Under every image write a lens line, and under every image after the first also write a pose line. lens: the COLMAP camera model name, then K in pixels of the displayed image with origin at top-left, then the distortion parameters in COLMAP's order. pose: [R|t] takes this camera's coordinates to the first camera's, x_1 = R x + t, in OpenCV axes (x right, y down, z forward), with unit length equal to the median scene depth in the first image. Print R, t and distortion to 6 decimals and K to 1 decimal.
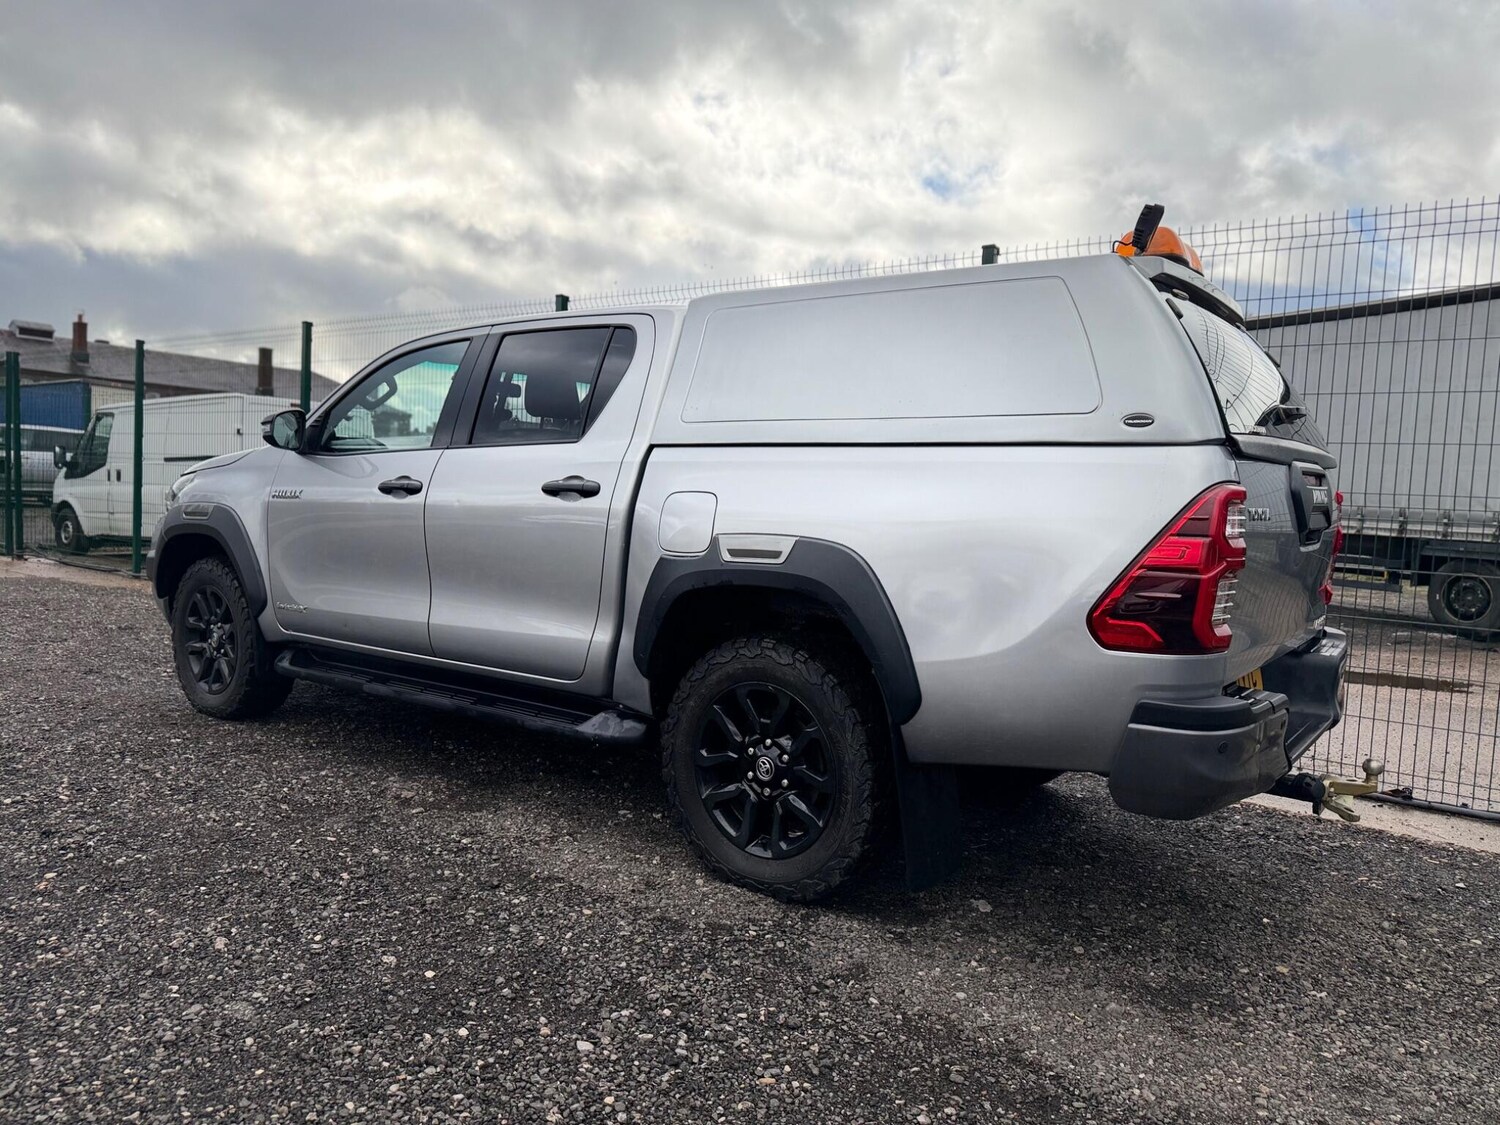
lens RADIAL K [[1051.0, 0, 744.9], [0, 1051.0, 558.4], [0, 0, 1]] dist [0.016092, -0.020290]
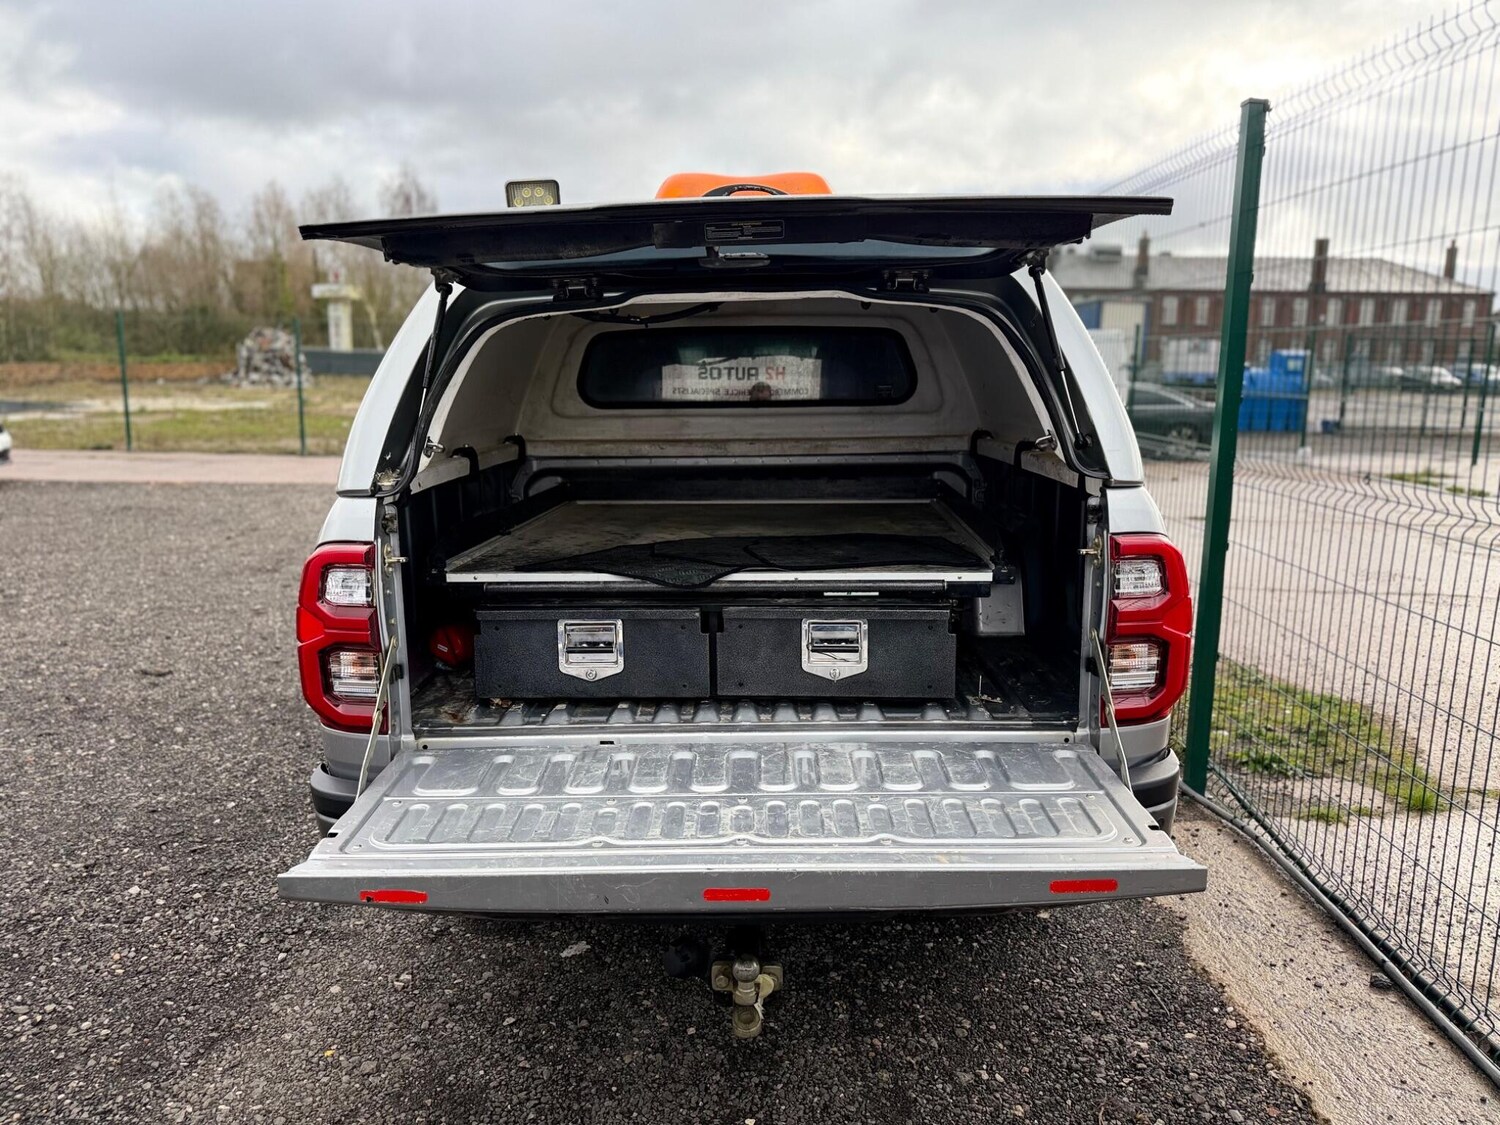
lens RADIAL K [[1059.3, 0, 752.3], [0, 1059.3, 563.3], [0, 0, 1]] dist [-0.008598, -0.005746]
pose [[0.598696, 0.107383, -0.793746, 1.045020], [-0.028501, 0.993201, 0.112870, -0.127659], [0.800469, -0.044952, 0.597686, 0.581164]]
